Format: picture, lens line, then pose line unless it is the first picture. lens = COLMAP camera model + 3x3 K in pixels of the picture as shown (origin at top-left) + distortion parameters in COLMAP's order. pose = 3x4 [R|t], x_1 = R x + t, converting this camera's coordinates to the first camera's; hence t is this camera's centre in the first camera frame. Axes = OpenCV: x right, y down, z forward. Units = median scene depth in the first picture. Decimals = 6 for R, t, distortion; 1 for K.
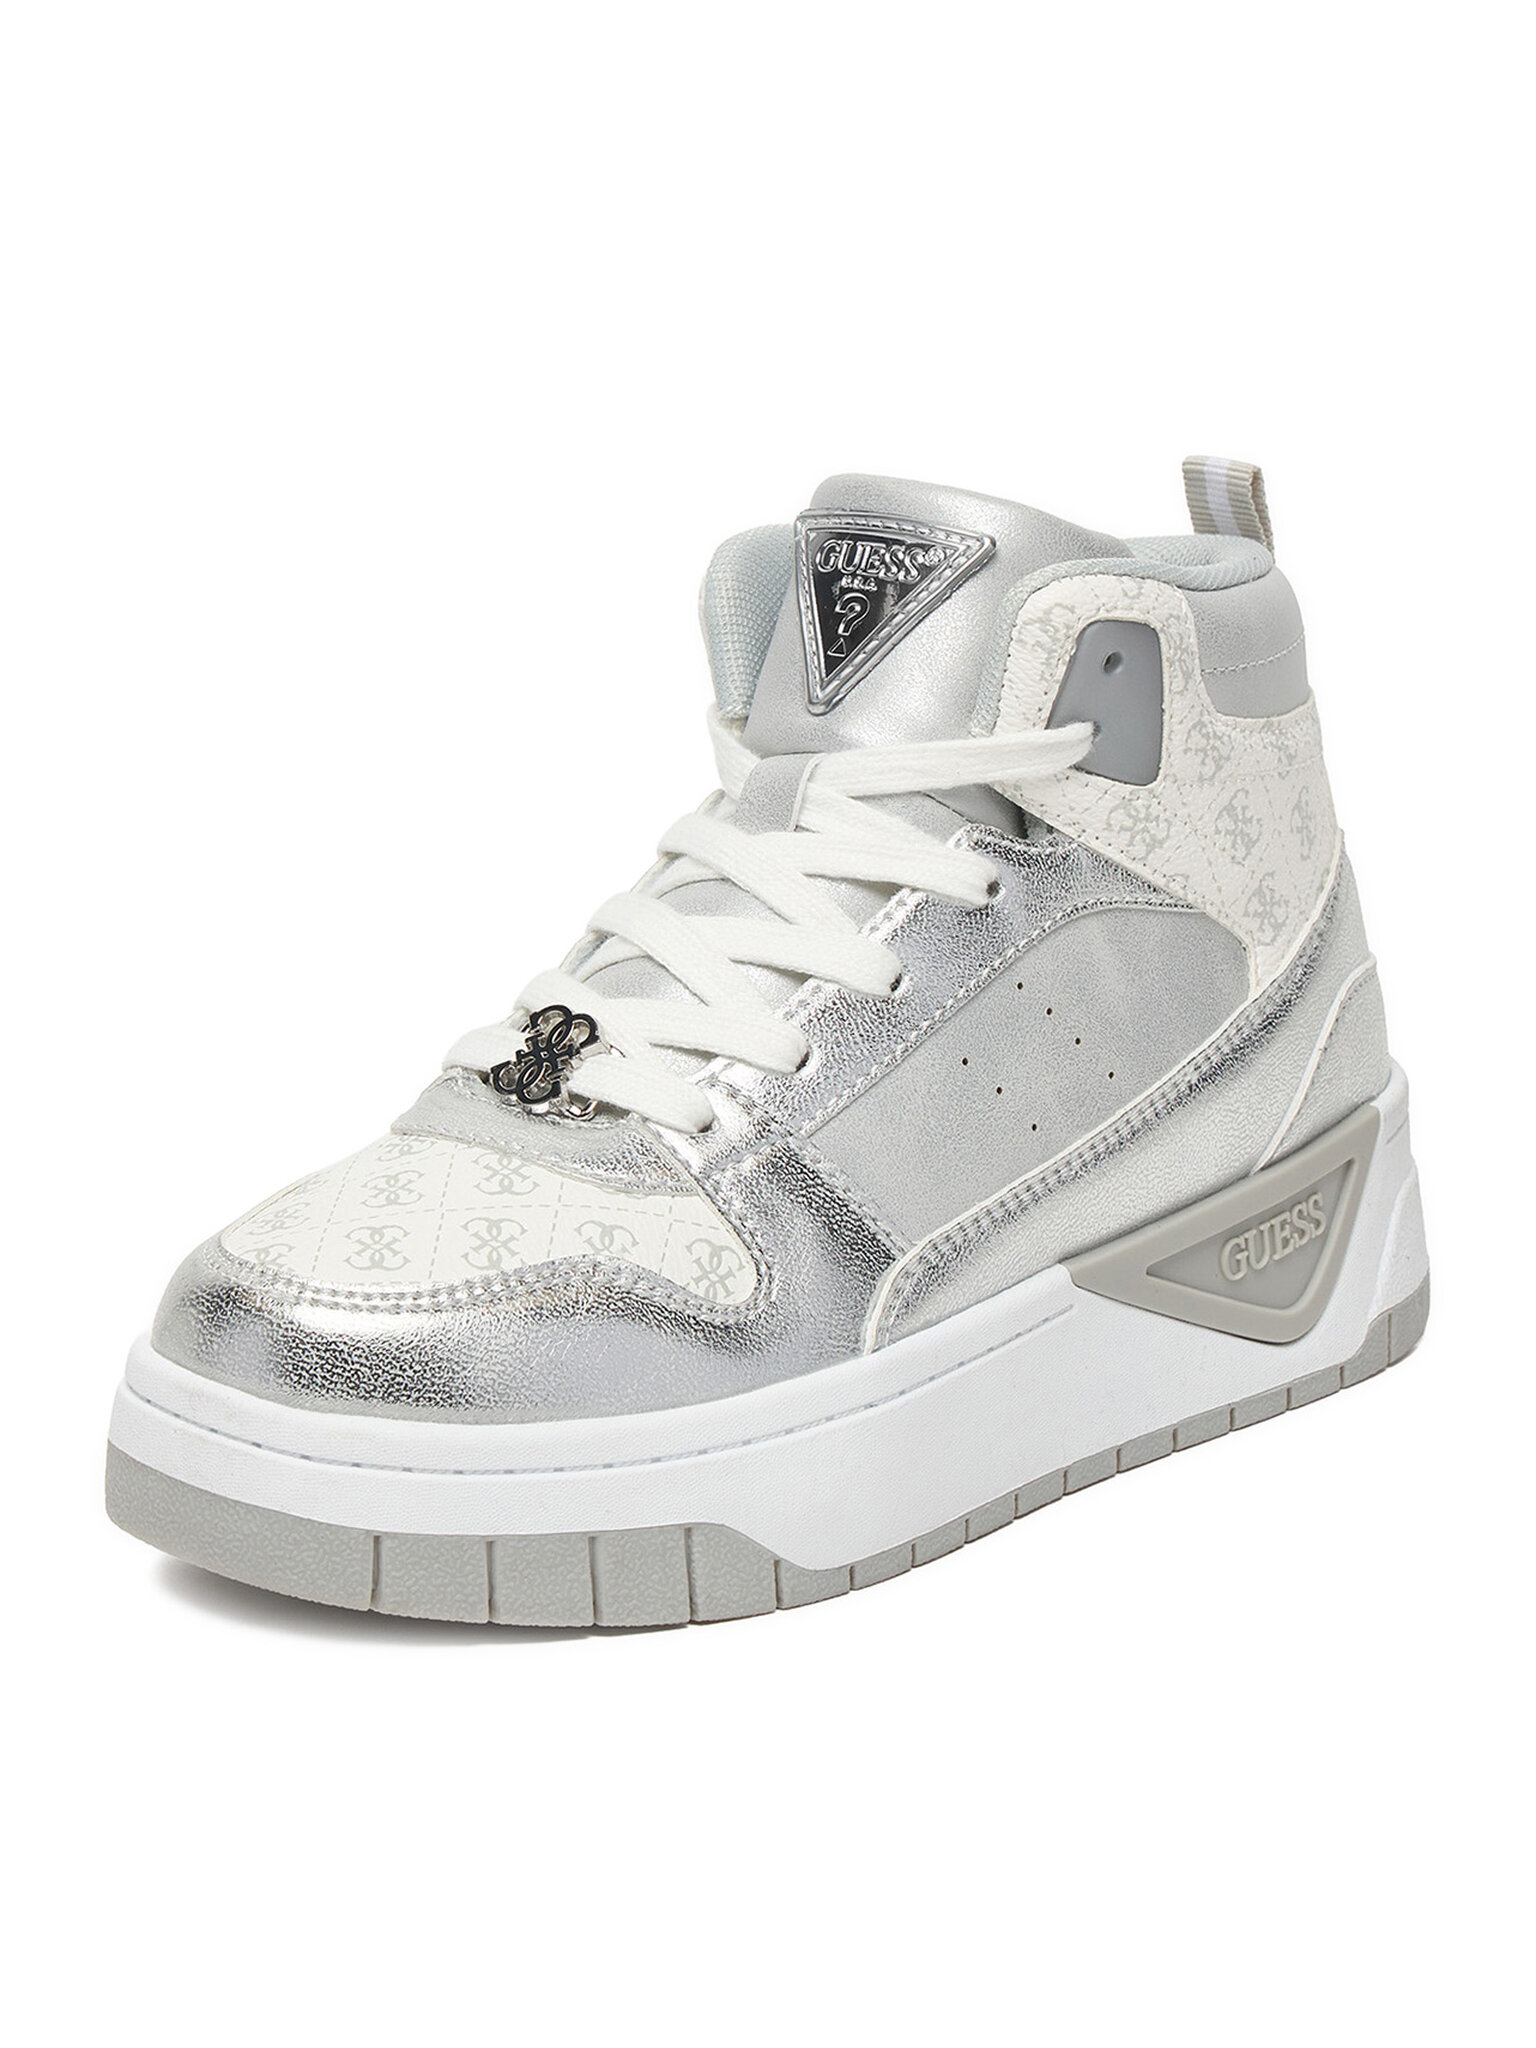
lens RADIAL K [[4650.4, 0, 768.0], [0, 4650.4, 1024.0], [0, 0, 1]] dist [-0.069569, -0.027139]
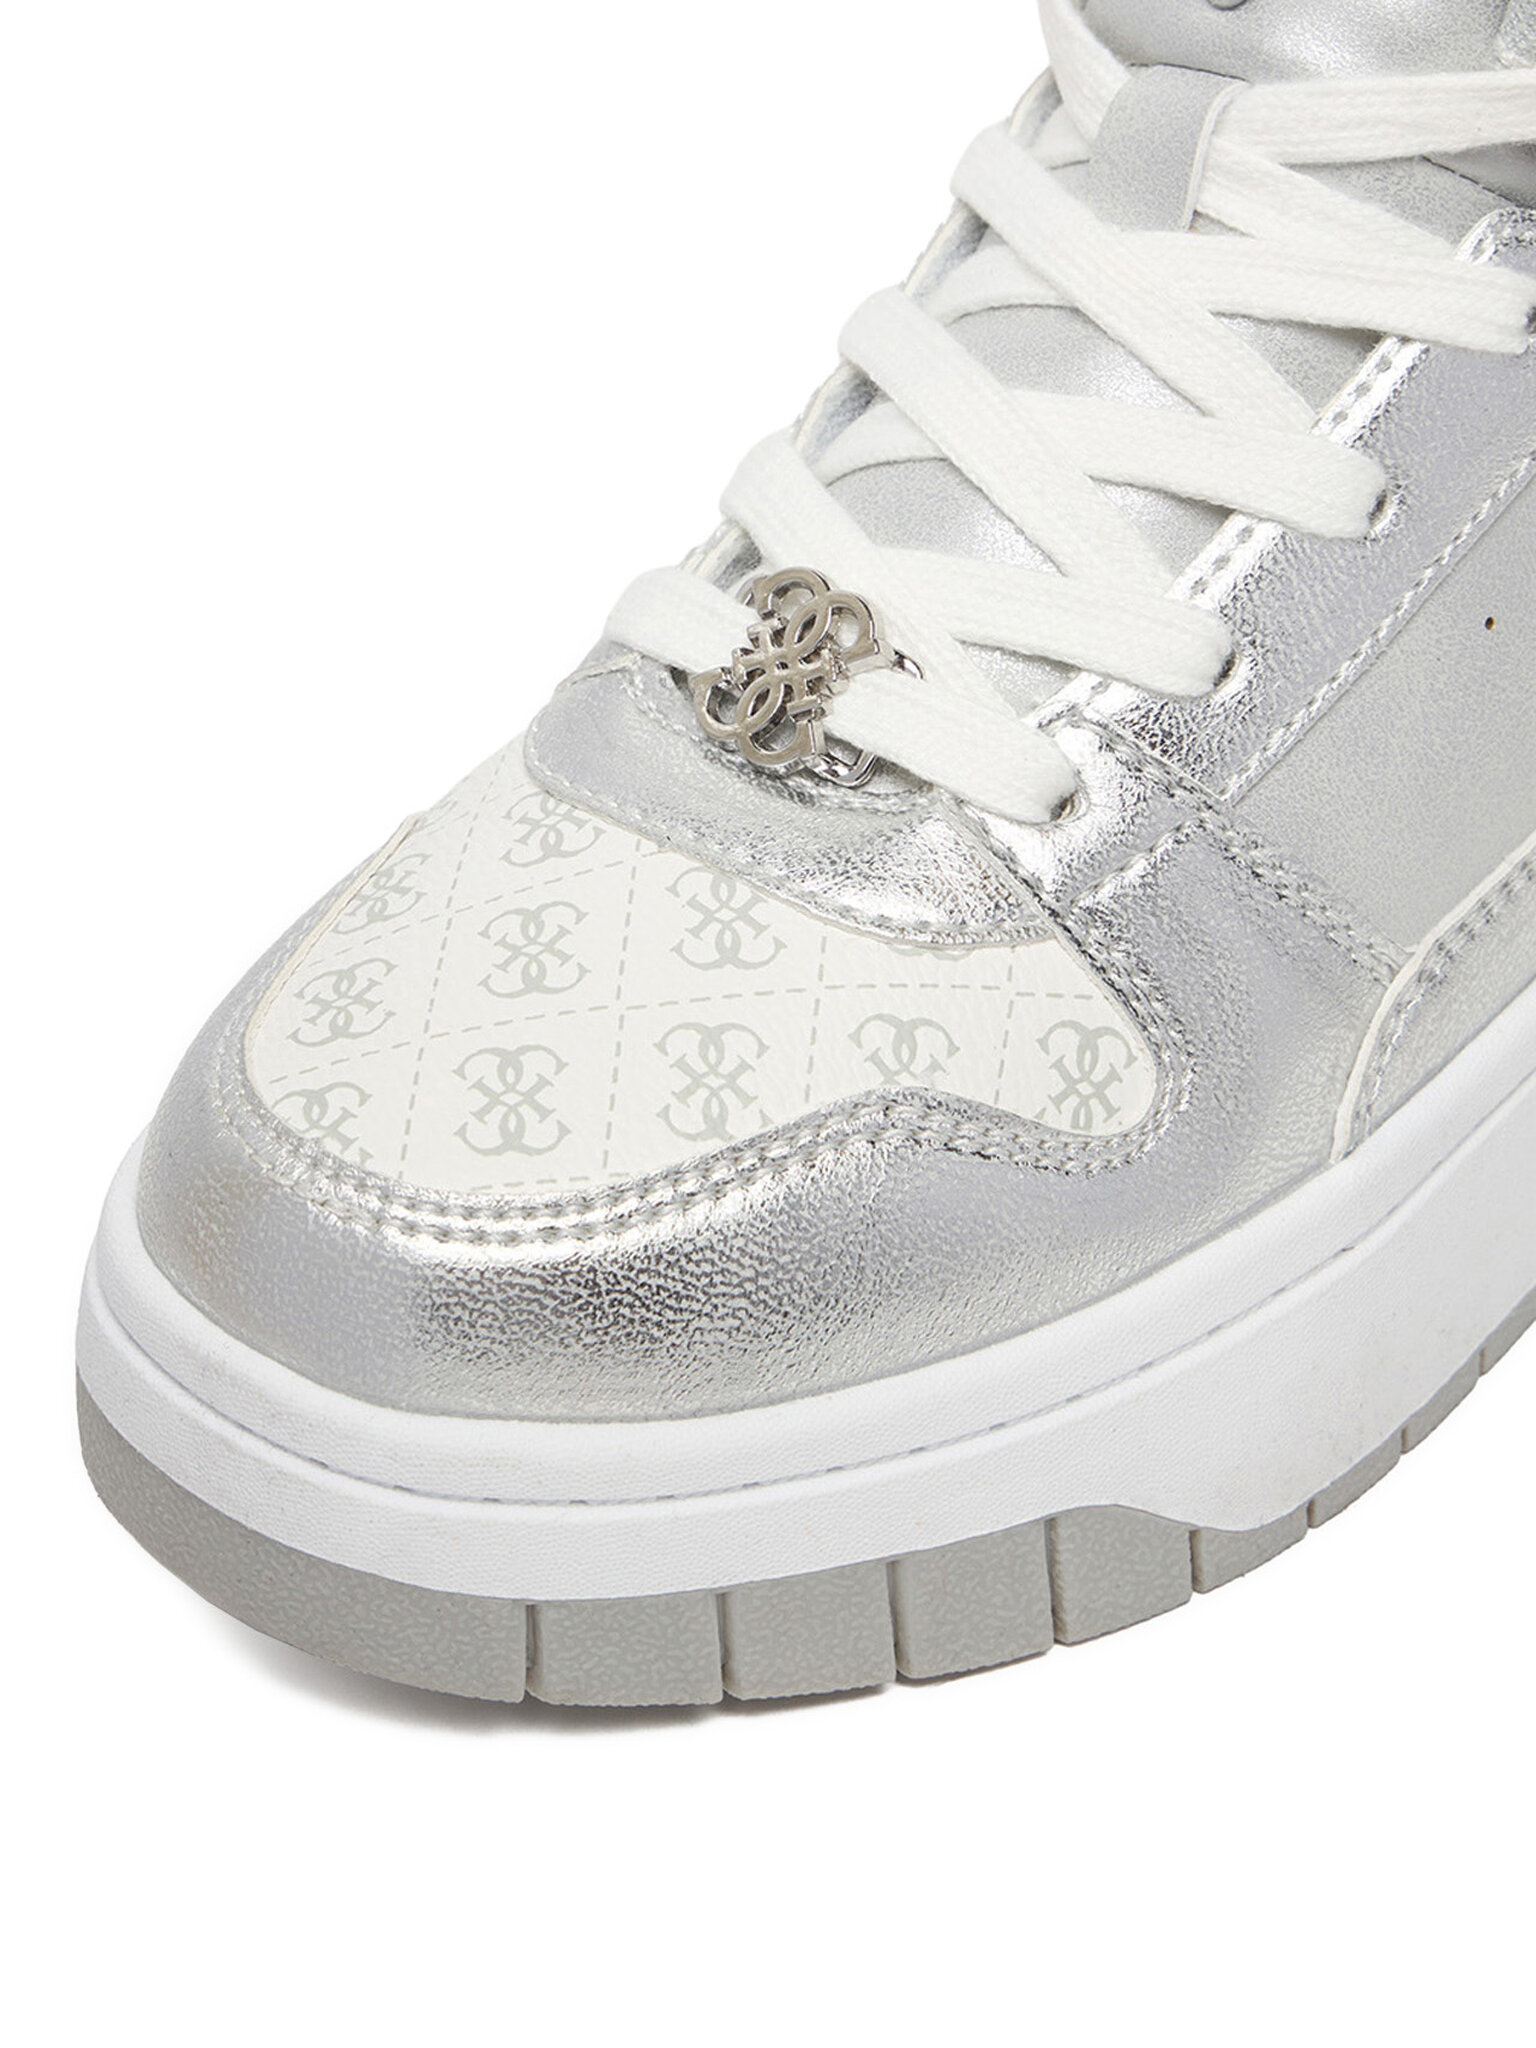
lens RADIAL K [[5217.3, 0, 768.0], [0, 5217.3, 1024.0], [0, 0, 1]] dist [-0.068323, -0.952302]
pose [[0.999170, -0.017262, -0.036897, -0.026848], [0.026673, 0.961836, 0.272324, -0.131192], [0.030788, -0.273083, 0.961498, 0.362451]]
